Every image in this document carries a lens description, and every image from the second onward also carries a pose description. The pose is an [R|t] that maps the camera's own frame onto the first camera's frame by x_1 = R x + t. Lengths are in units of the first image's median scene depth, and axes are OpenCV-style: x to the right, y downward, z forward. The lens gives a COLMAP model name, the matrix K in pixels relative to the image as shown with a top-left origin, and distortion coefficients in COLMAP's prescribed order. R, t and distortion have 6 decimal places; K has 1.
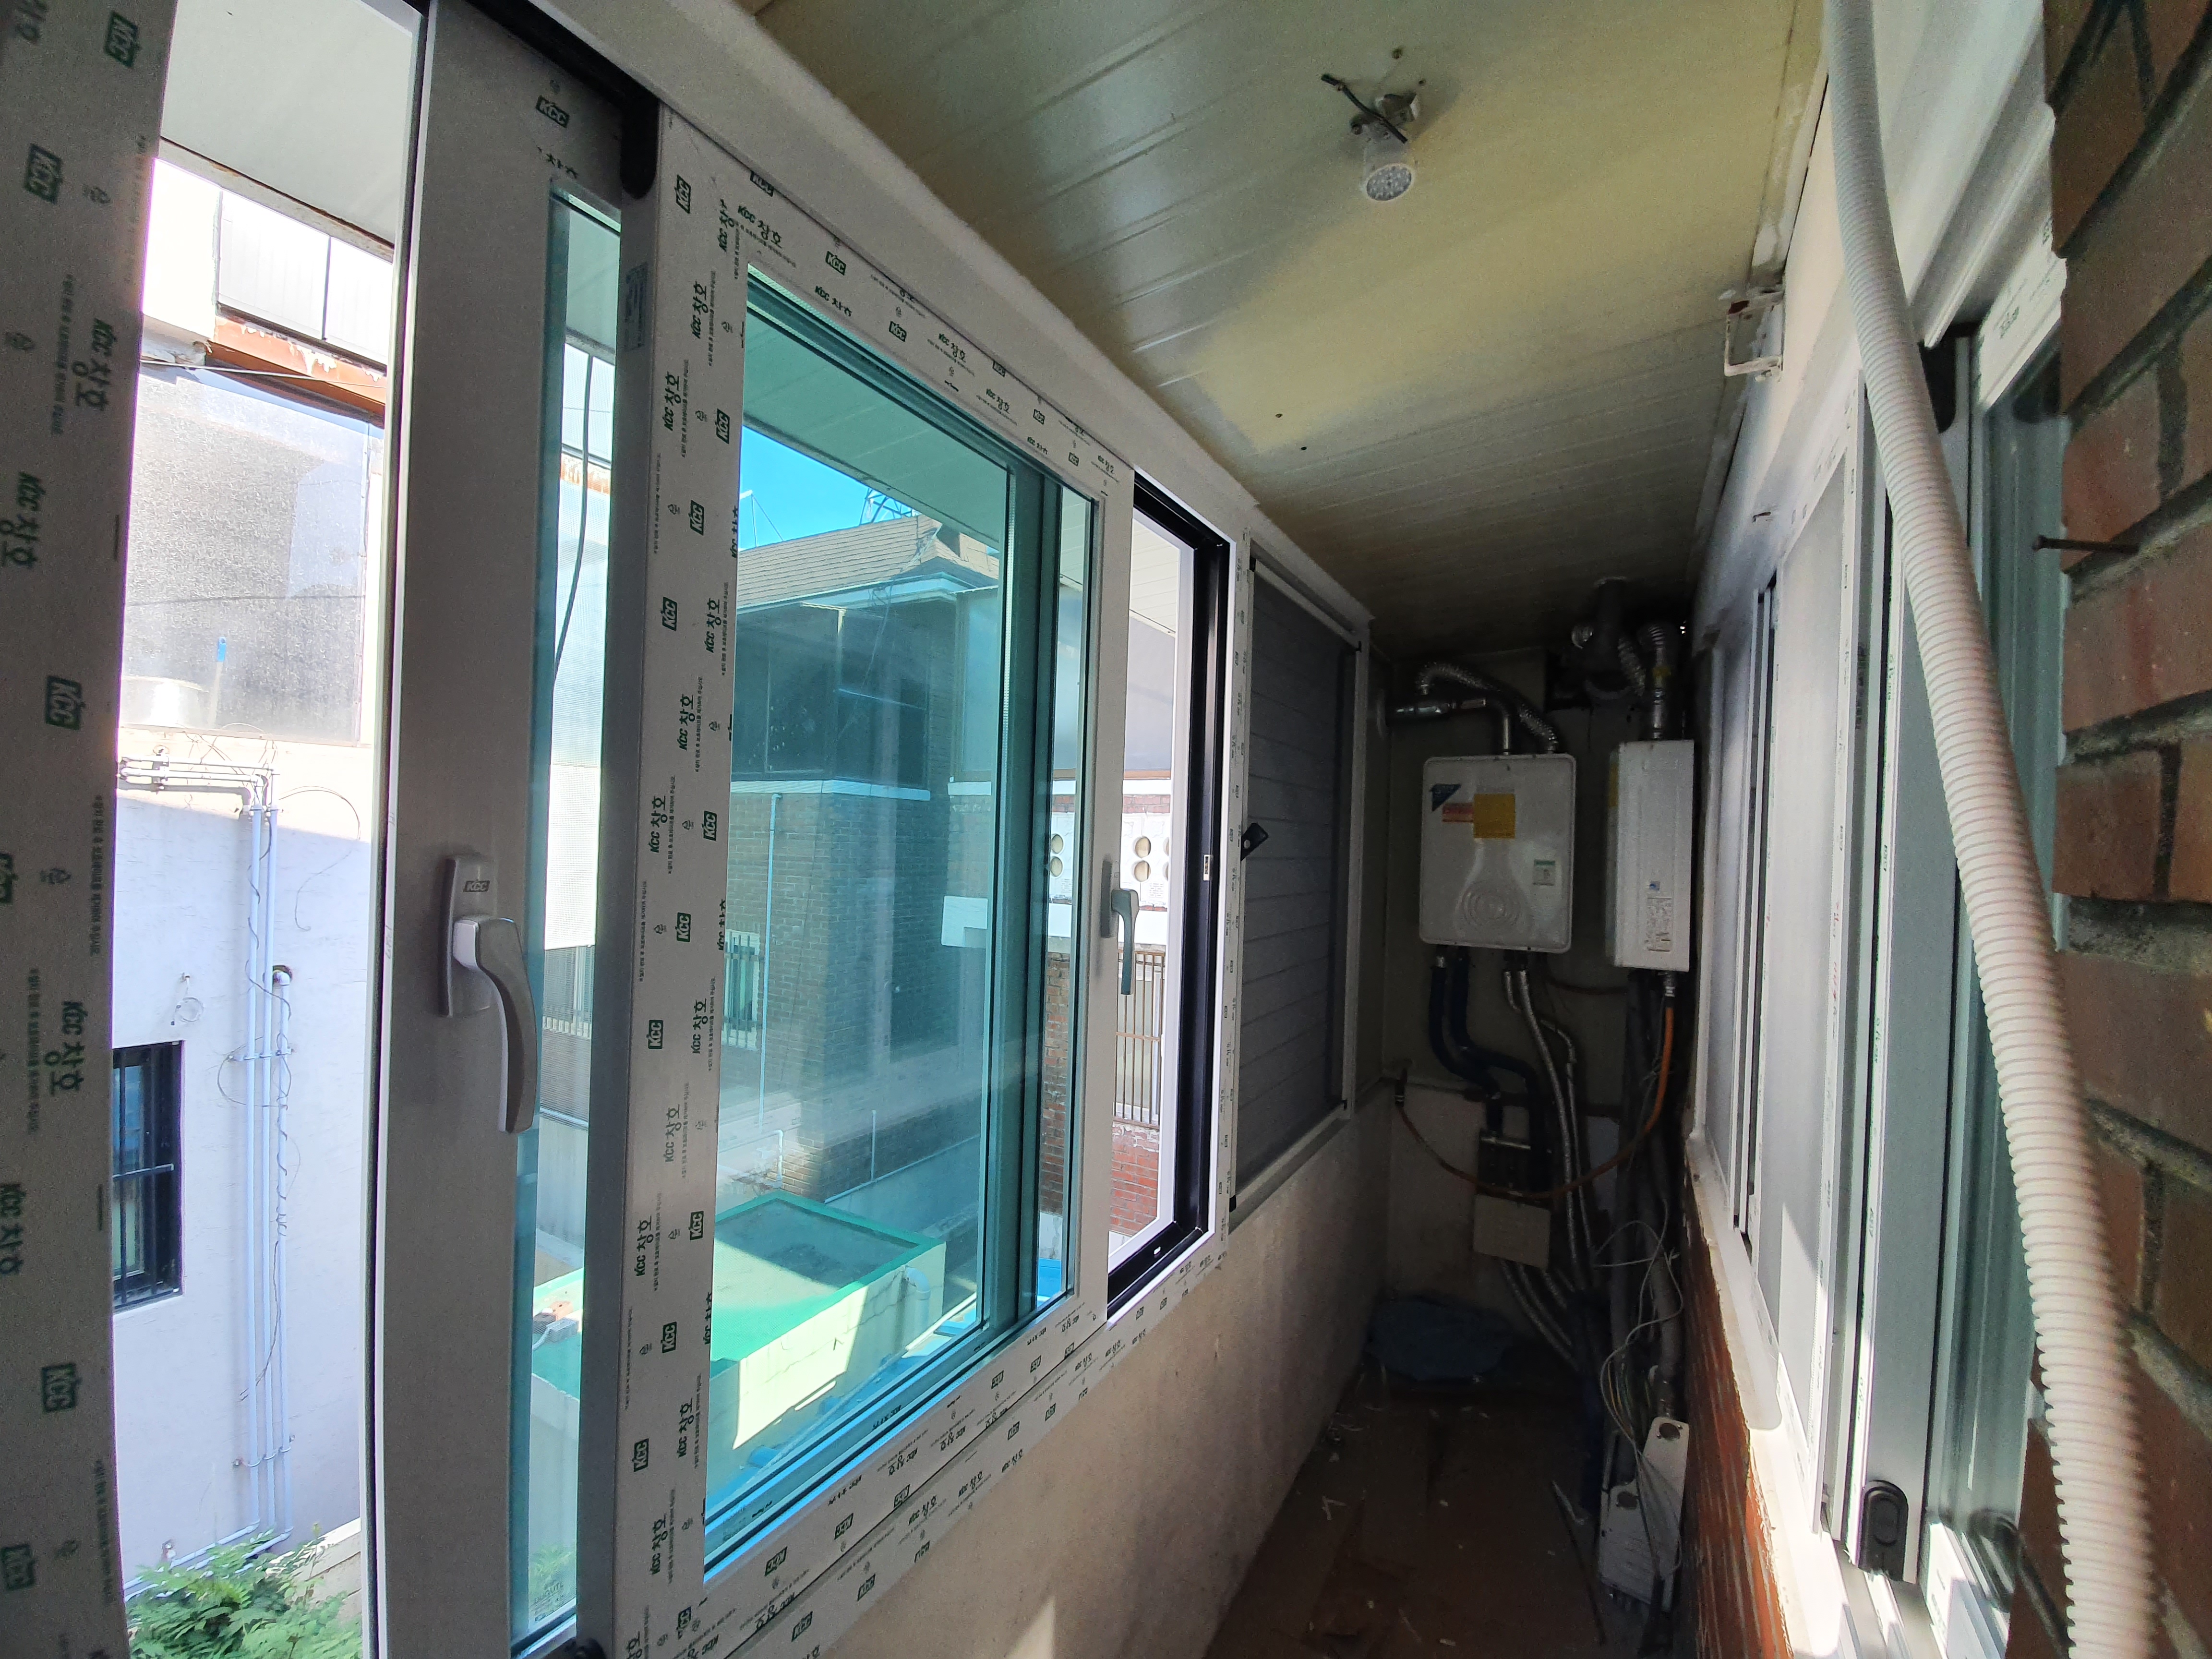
lens RADIAL K [[814.4, 0, 1112.3], [0, 814.4, 825.3], [0, 0, 1]] dist [-0.015377, -0.005175]
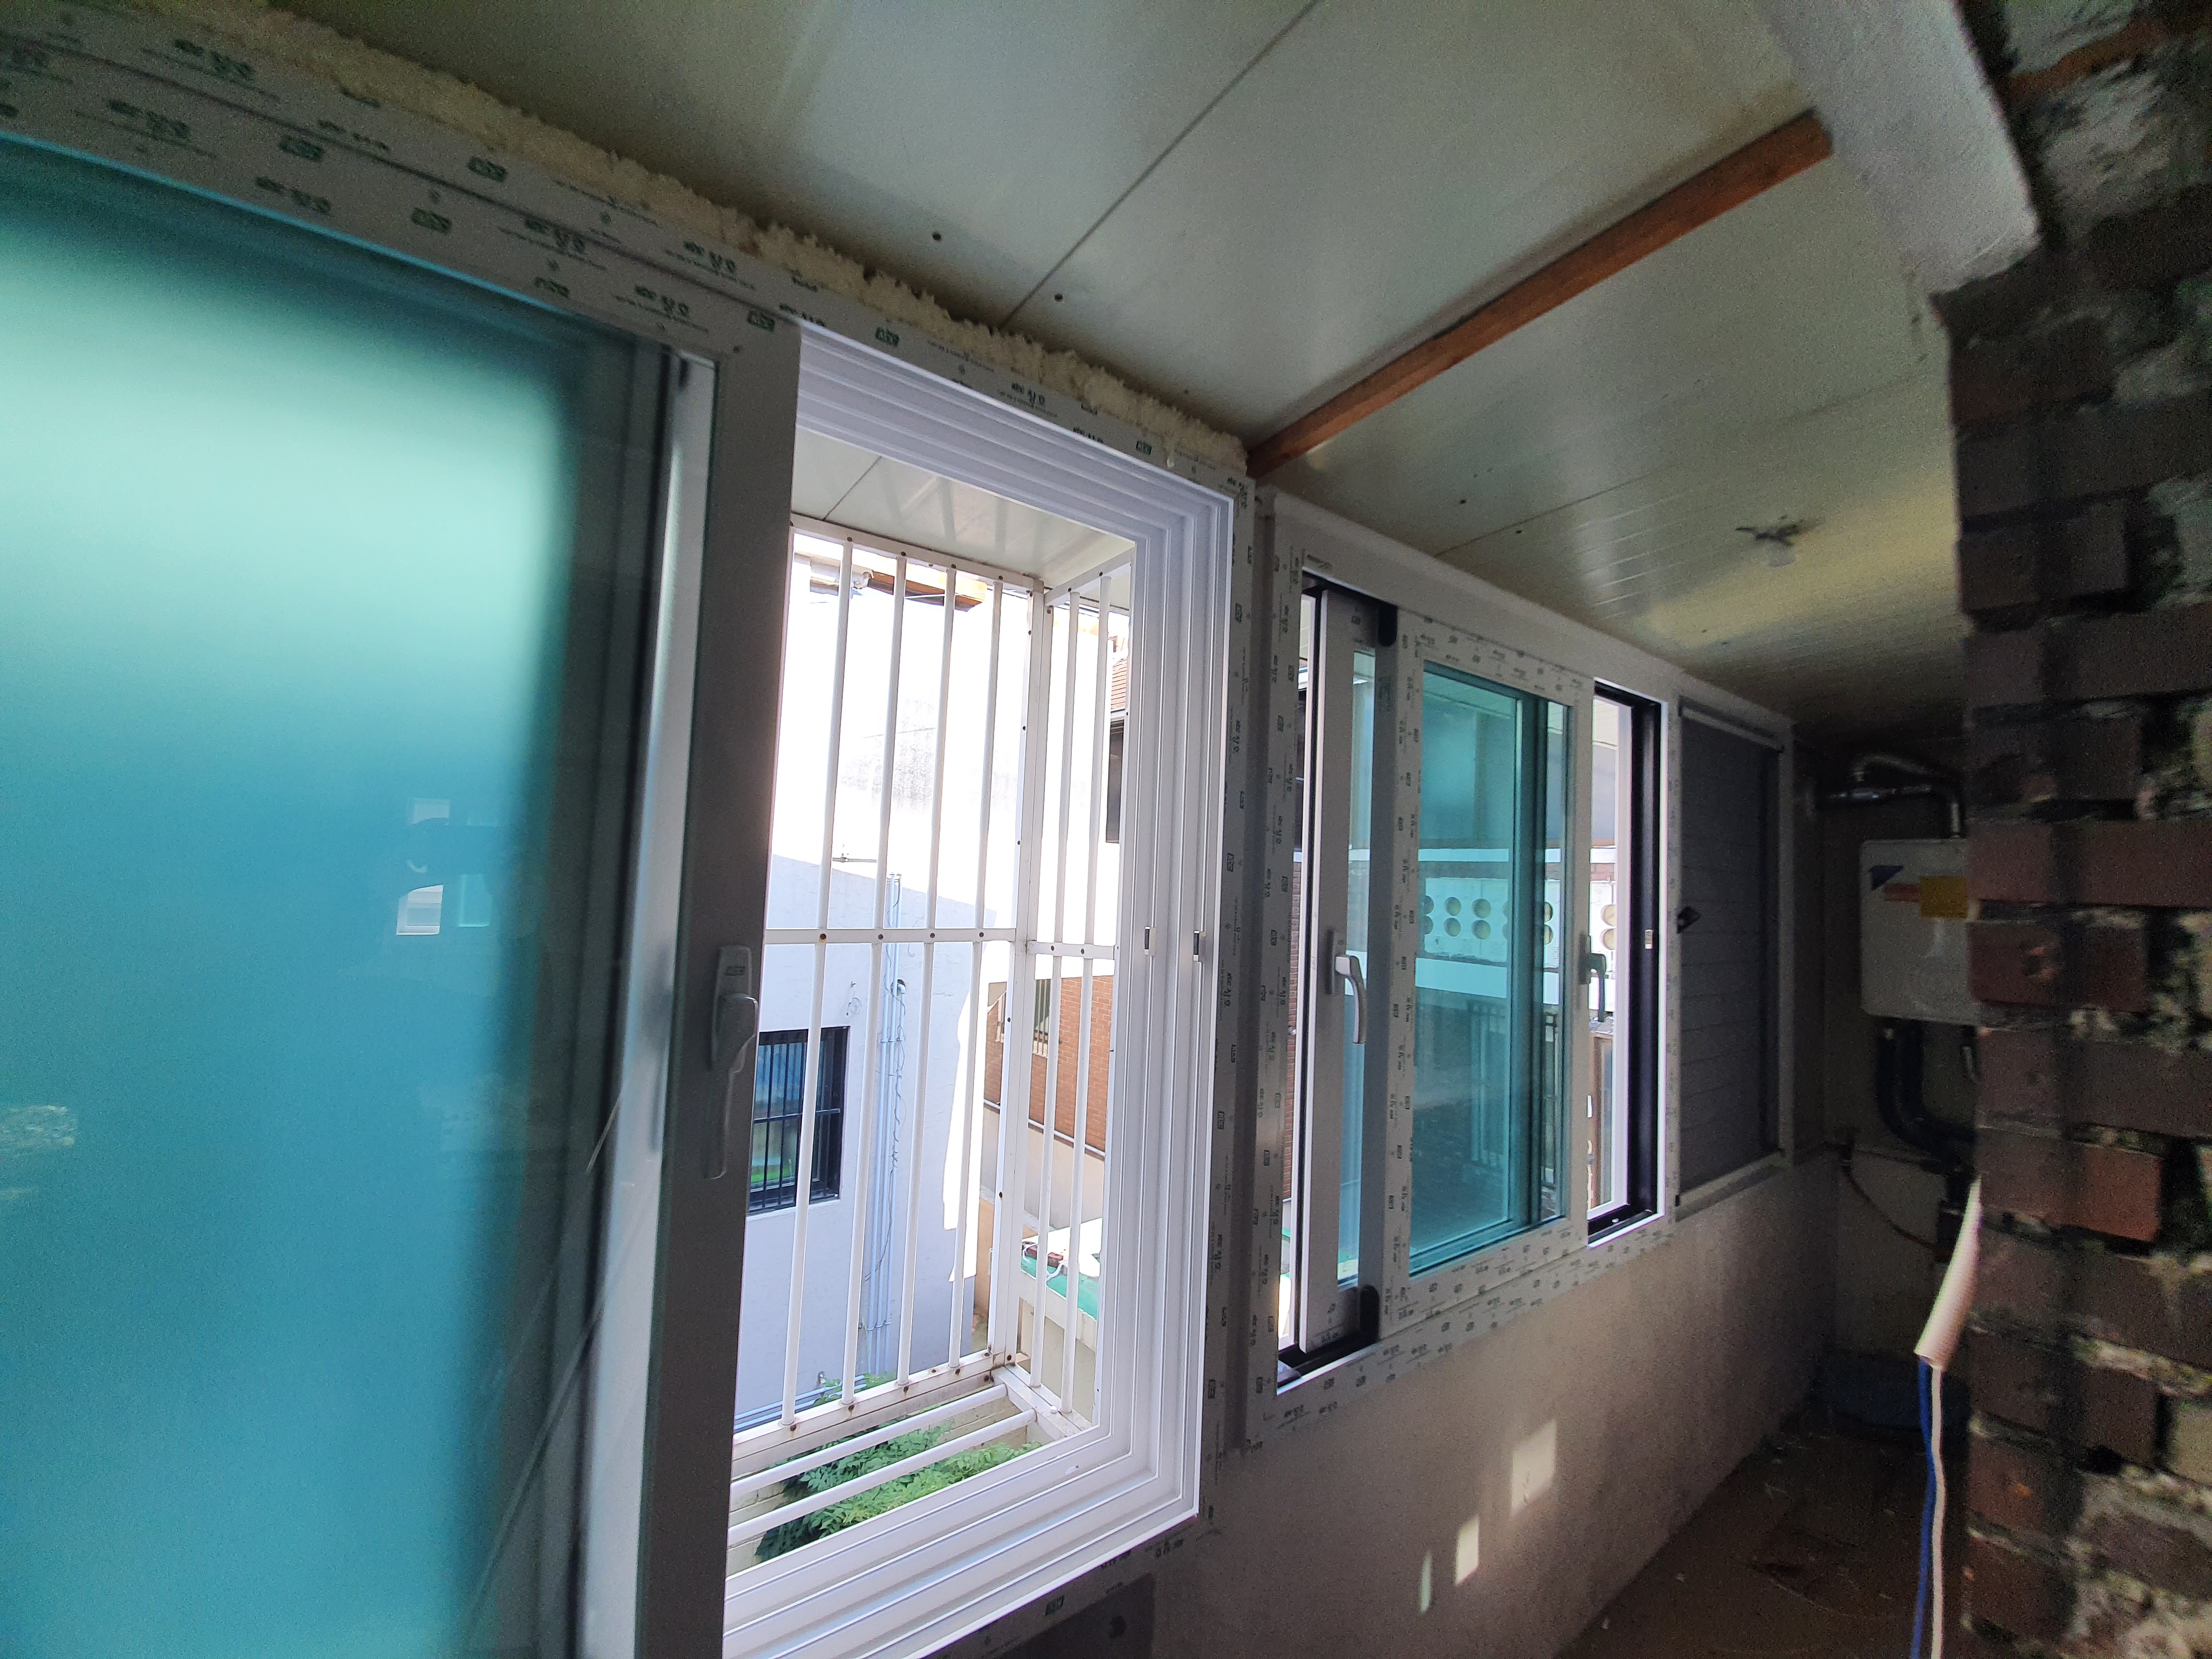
lens RADIAL K [[814.4, 0, 1112.3], [0, 814.4, 825.3], [0, 0, 1]] dist [-0.015377, -0.005175]
pose [[0.915453, -0.017972, -0.402025, -0.151642], [-0.008343, 0.997940, -0.063608, -0.043193], [0.402340, 0.061584, 0.913417, -0.575140]]
